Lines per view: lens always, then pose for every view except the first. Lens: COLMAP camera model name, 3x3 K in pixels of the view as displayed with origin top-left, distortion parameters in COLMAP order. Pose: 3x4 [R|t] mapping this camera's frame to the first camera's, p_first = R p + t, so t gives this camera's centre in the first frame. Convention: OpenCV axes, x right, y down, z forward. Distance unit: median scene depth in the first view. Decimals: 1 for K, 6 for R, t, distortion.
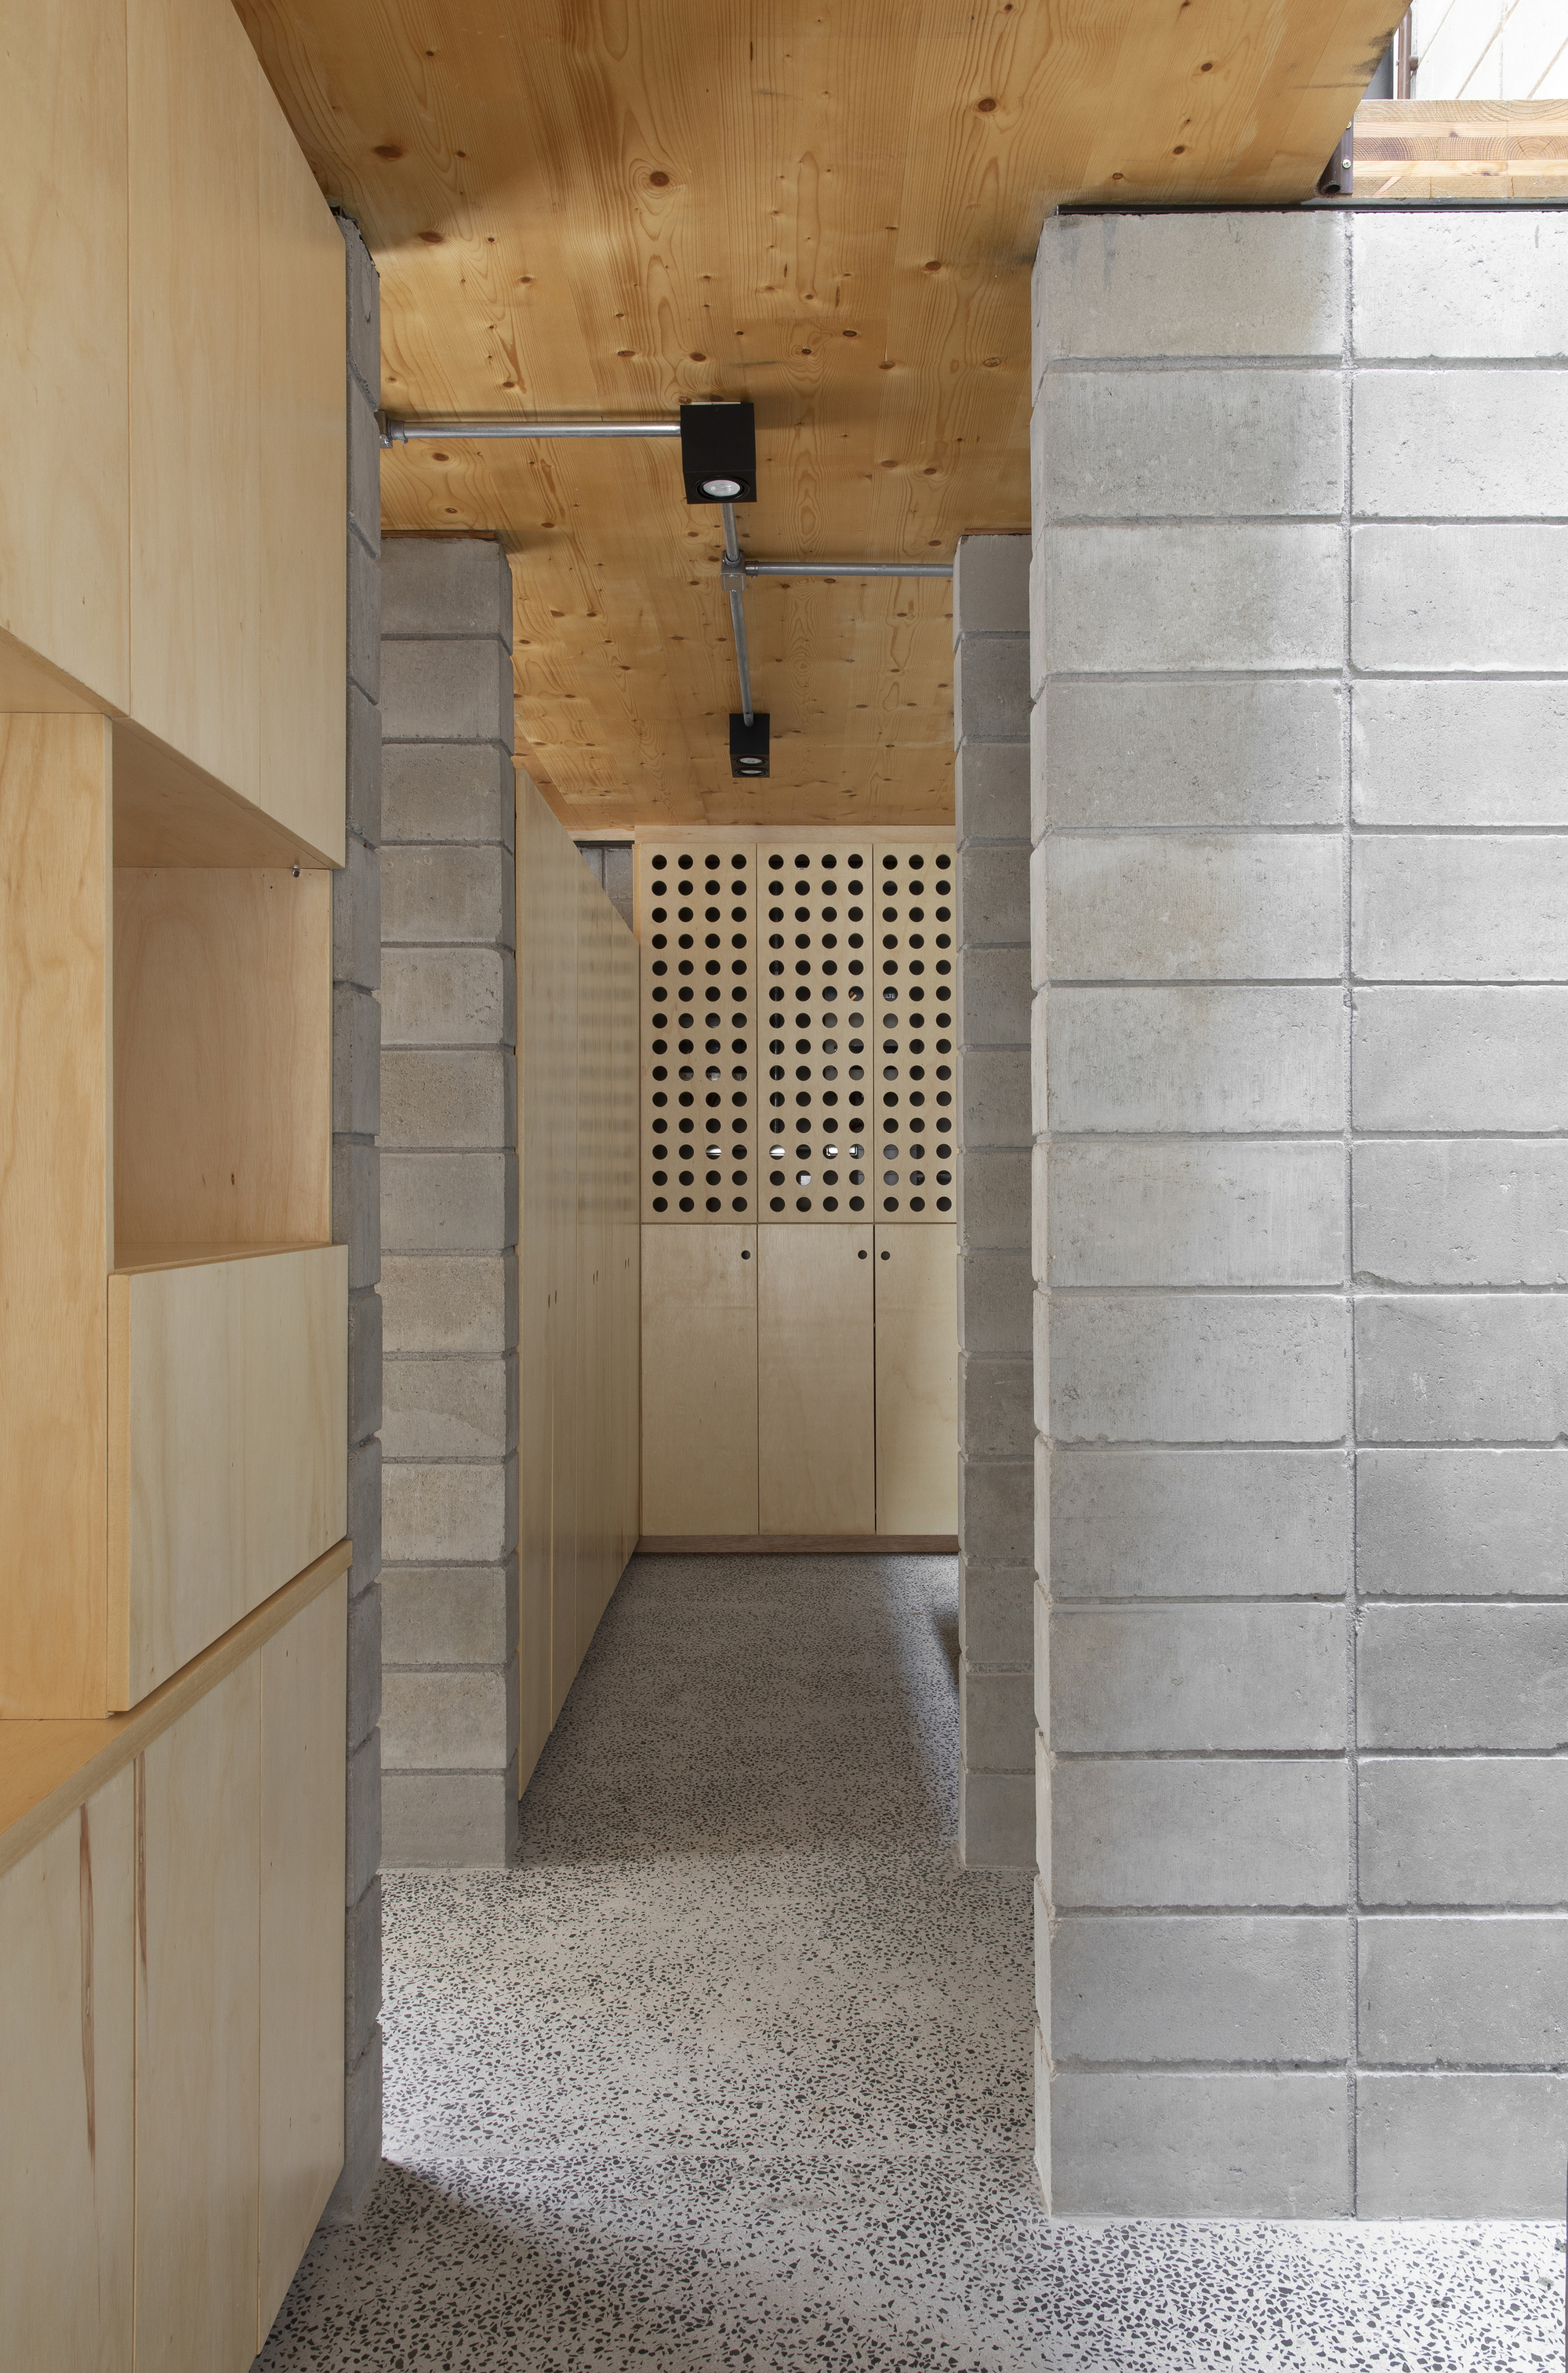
lens RADIAL K [[1642.7, 0, 784.0], [0, 1642.7, 1186.5], [0, 0, 1]] dist [0.003472, 0.001748]
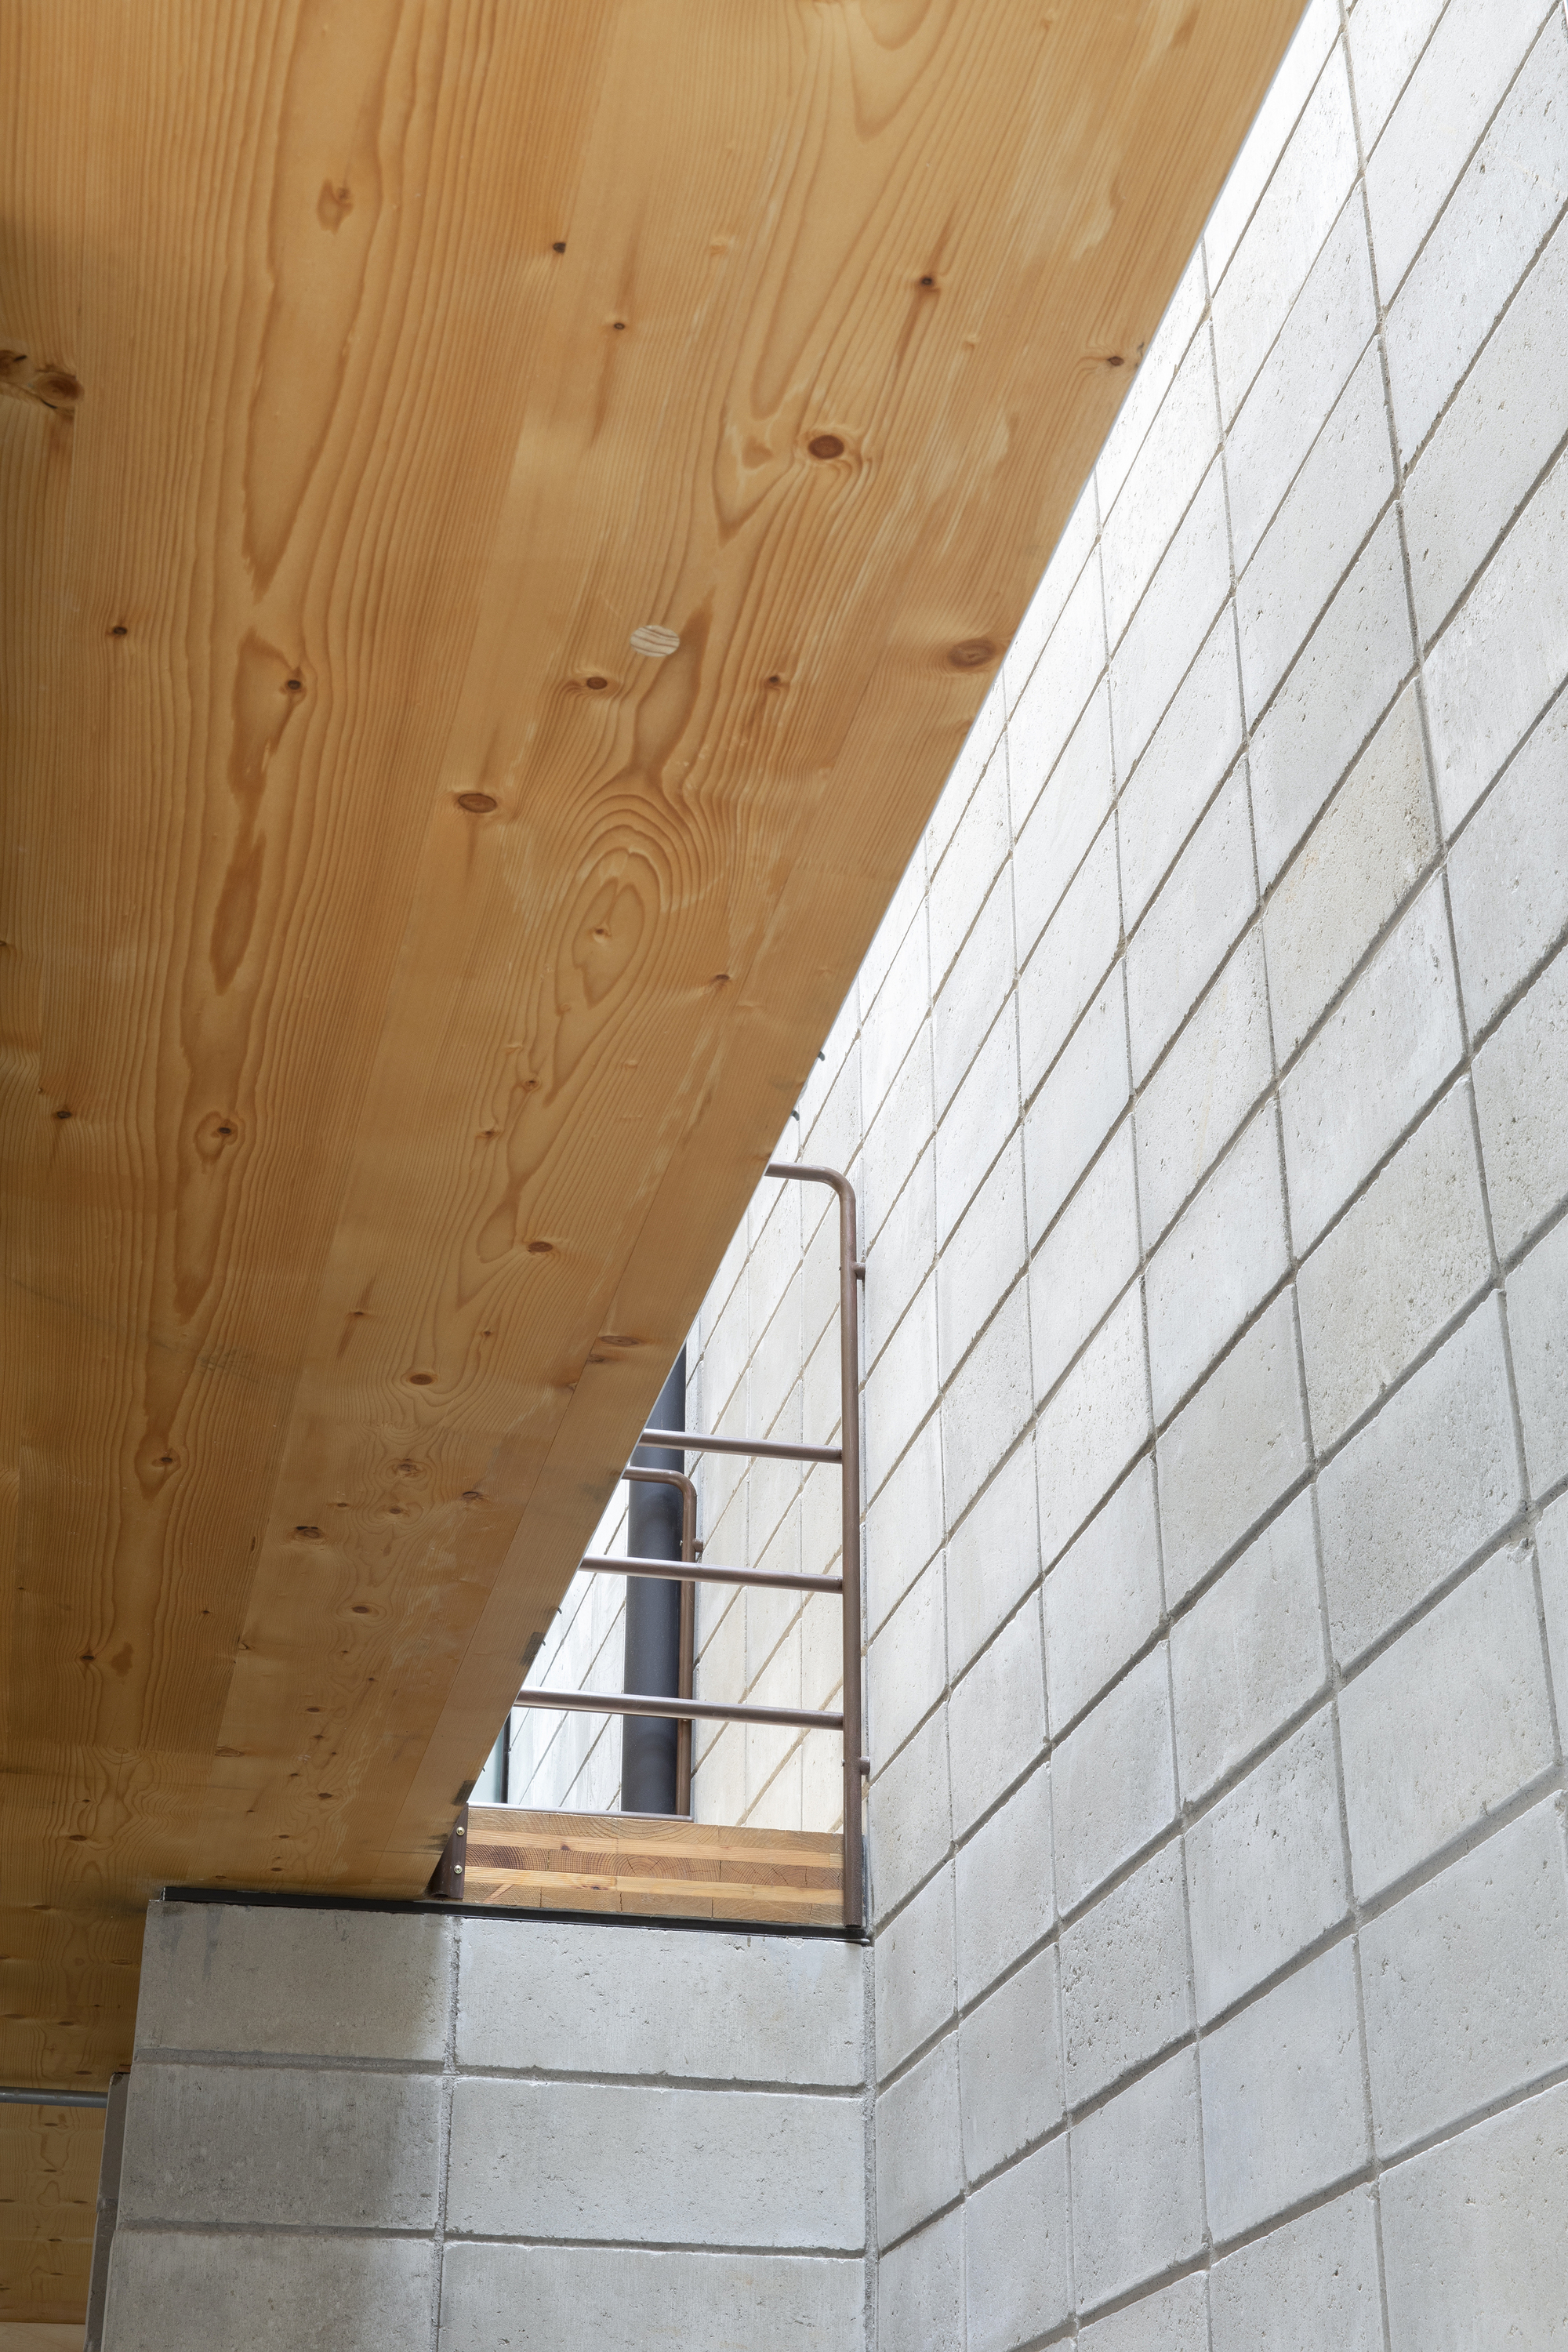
lens RADIAL K [[3166.4, 0, 784.0], [0, 3166.4, 1176.0], [0, 0, 1]] dist [-0.012775, 0.027709]
pose [[0.973512, 0.111967, 0.199342, 0.103019], [-0.002045, 0.876109, -0.482109, -0.061287], [-0.228625, 0.468932, 0.853132, -0.890638]]
